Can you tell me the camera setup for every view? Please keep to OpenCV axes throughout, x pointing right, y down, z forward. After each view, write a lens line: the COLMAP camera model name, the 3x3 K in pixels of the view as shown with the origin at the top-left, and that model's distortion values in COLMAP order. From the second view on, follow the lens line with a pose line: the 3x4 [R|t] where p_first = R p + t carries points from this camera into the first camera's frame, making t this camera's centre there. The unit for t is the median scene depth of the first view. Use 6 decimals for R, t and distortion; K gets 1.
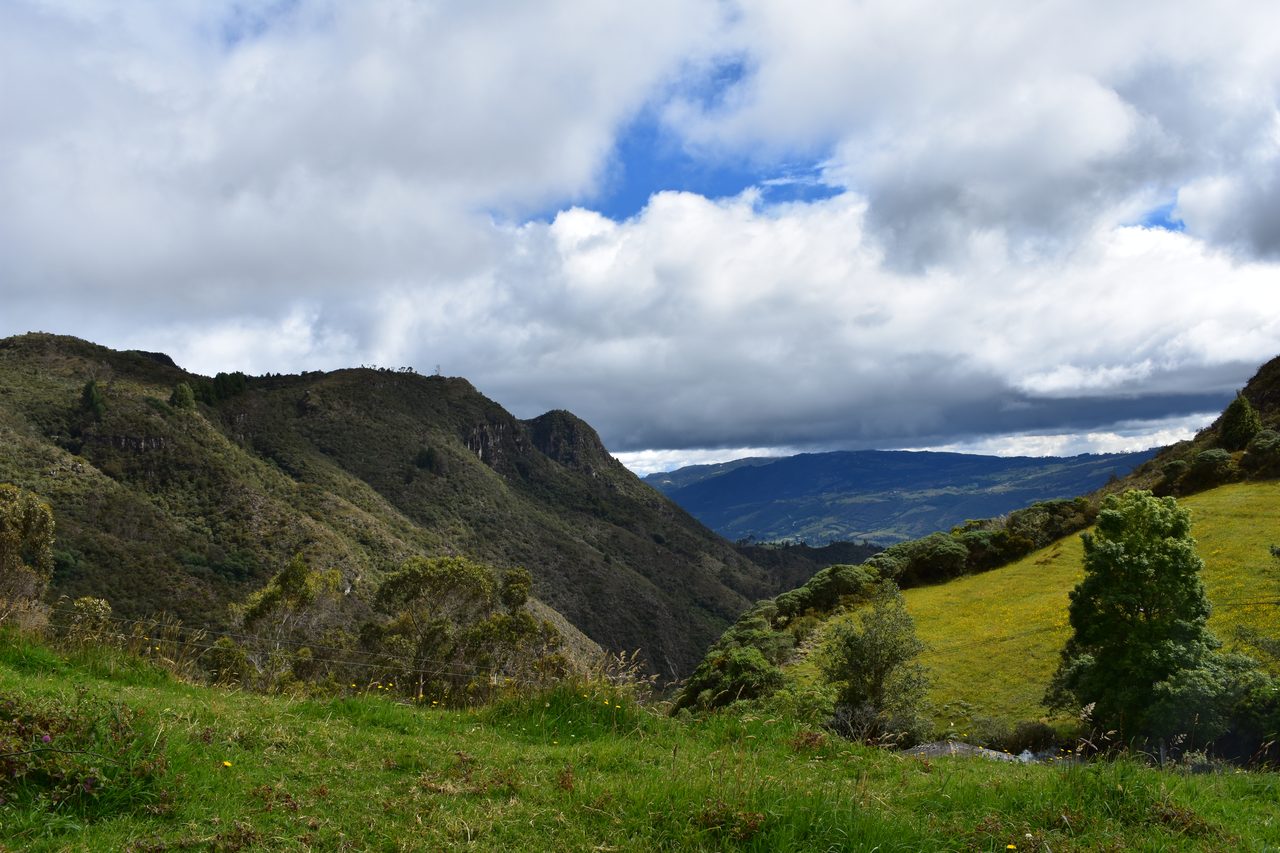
lens RADIAL K [[1163.3, 0, 627.9], [0, 1163.3, 417.0], [0, 0, 1]] dist [-0.073053, 0.000000]
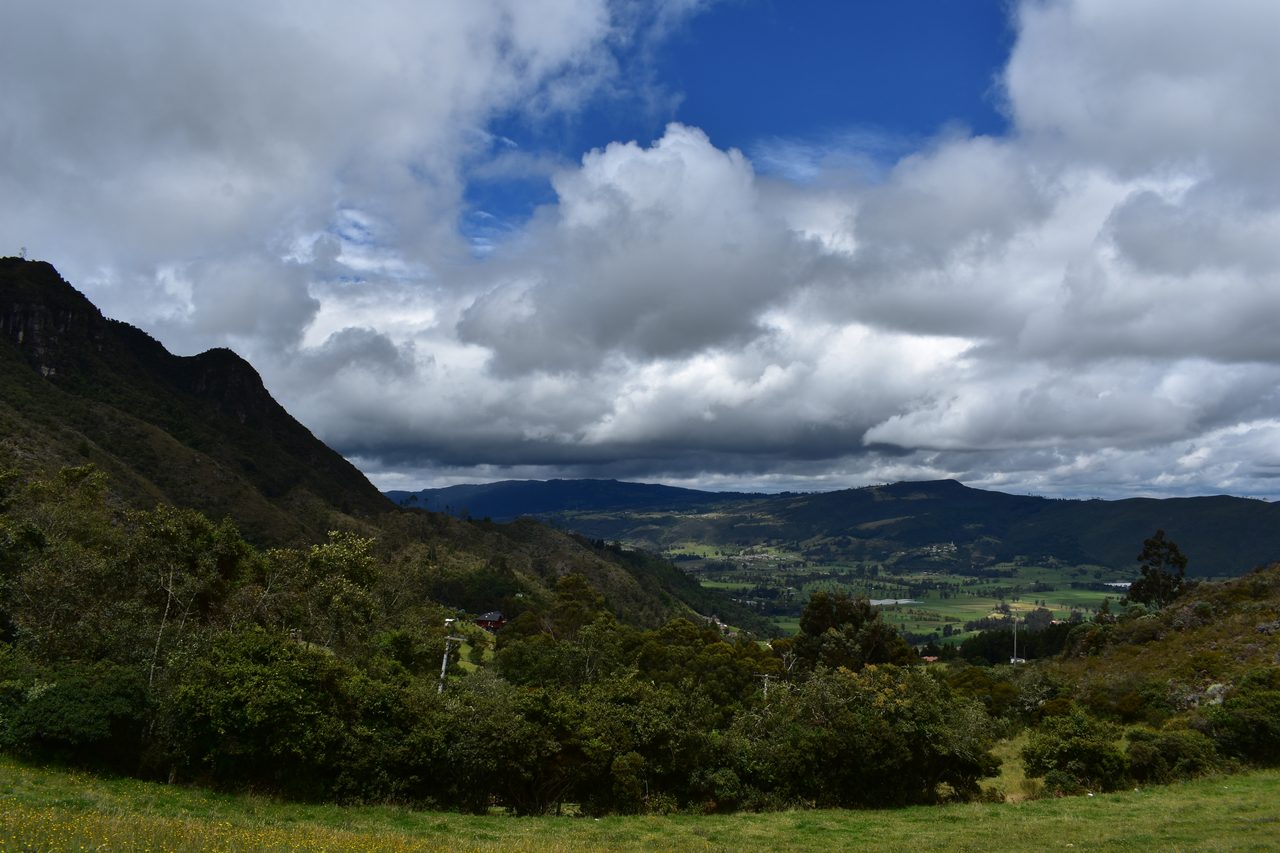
lens RADIAL K [[1009.2, 0, 641.6], [0, 1009.2, 453.0], [0, 0, 1]] dist [-0.106950, 0.033051]
pose [[0.970378, 0.077883, 0.228693, 0.150191], [-0.079318, 0.996845, -0.002925, 0.088852], [-0.228199, -0.015301, 0.973494, 0.322355]]
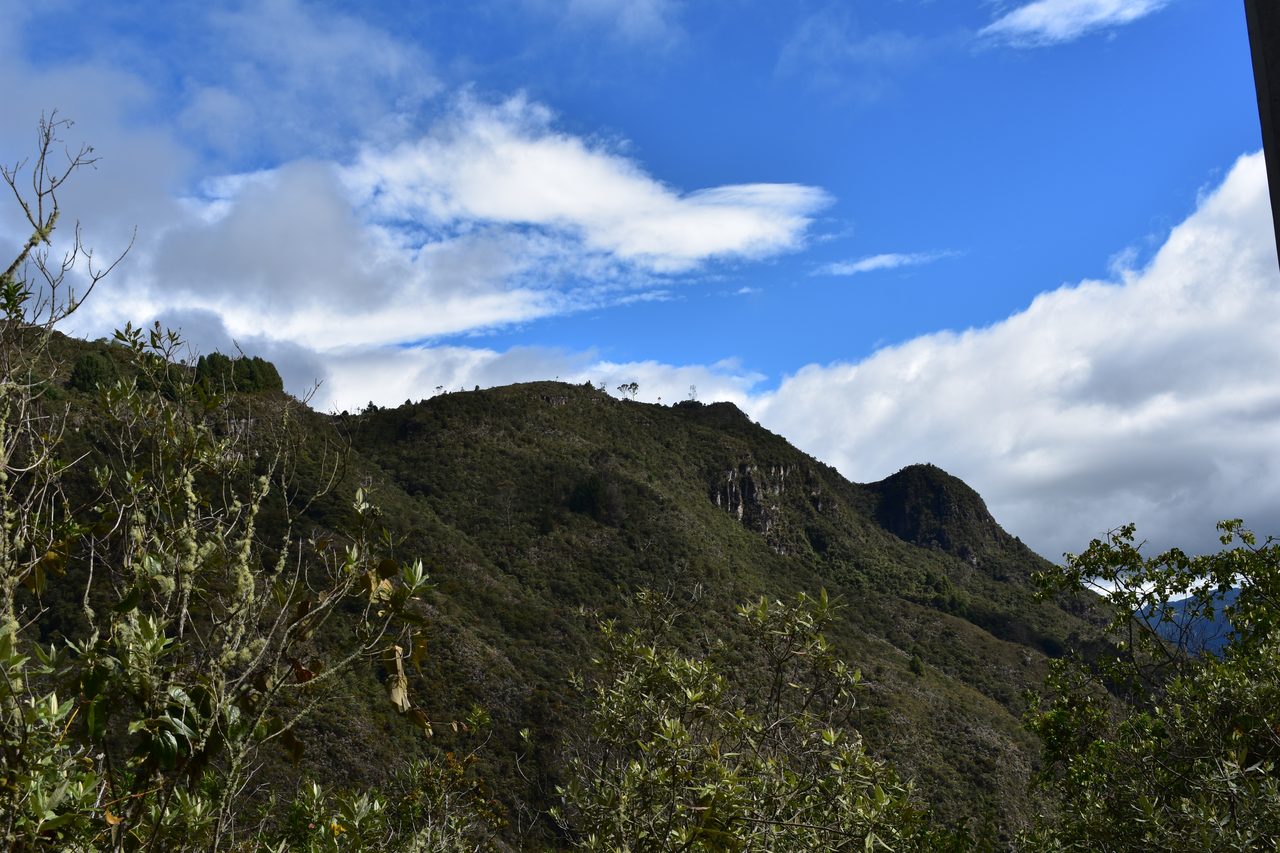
lens RADIAL K [[1643.4, 0, 647.6], [0, 1643.4, 429.5], [0, 0, 1]] dist [-0.050426, 0.000000]
pose [[0.962125, -0.057588, -0.266457, 0.063932], [0.040975, 0.996878, -0.067498, 0.050759], [0.269512, 0.054023, 0.961481, 0.192433]]
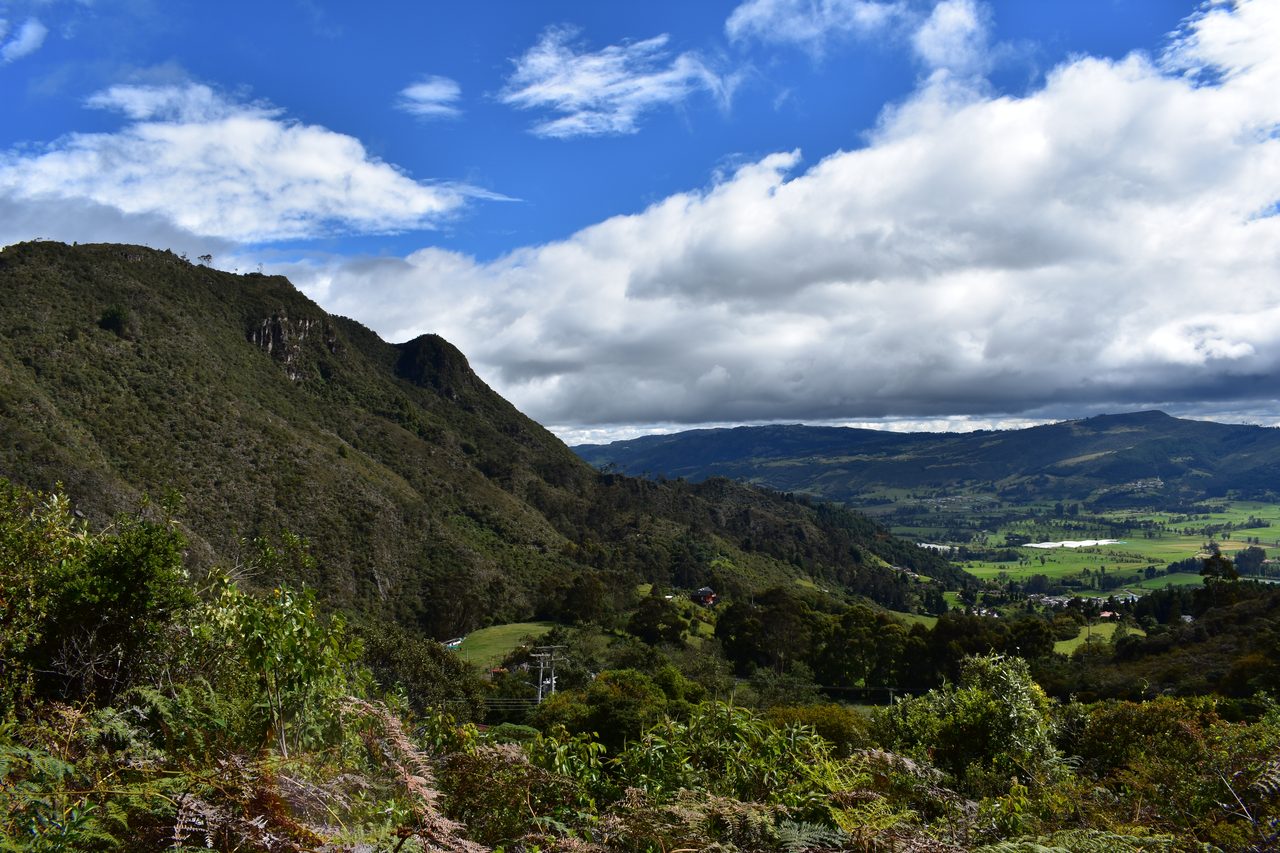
lens RADIAL K [[1009.2, 0, 638.7], [0, 1009.2, 440.6], [0, 0, 1]] dist [-0.106950, 0.033051]
pose [[0.998548, 0.026892, 0.046684, 0.136382], [-0.029127, 0.998428, 0.047885, 0.066362], [-0.045323, -0.049175, 0.997761, 0.262924]]
